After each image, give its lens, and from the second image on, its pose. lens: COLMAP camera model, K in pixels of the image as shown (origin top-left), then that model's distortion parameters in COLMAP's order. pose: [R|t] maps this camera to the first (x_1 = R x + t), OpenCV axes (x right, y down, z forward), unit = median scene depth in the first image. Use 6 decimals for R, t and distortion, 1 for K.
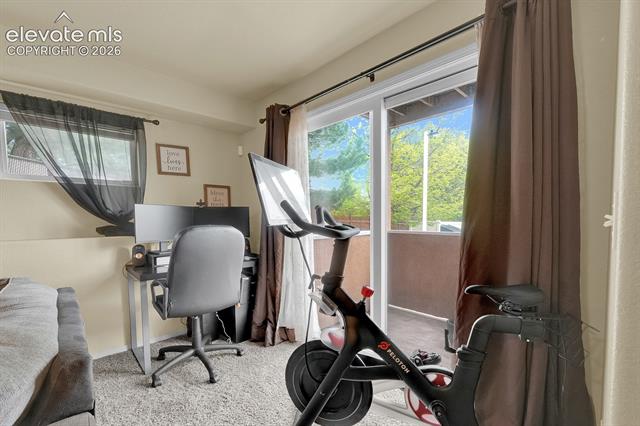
lens RADIAL K [[276.0, 0, 319.8], [0, 276.0, 229.6], [0, 0, 1]] dist [-0.000765, -0.000195]
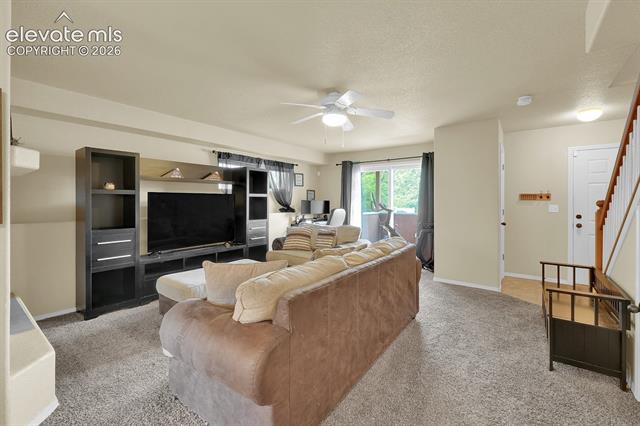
lens RADIAL K [[274.4, 0, 327.9], [0, 274.4, 204.4], [0, 0, 1]] dist [0.000751, -0.000058]
pose [[0.983382, 0.014336, 0.180980, -0.795077], [-0.004422, 0.998473, -0.055069, 0.083230], [-0.181493, 0.053354, 0.981944, -1.420373]]
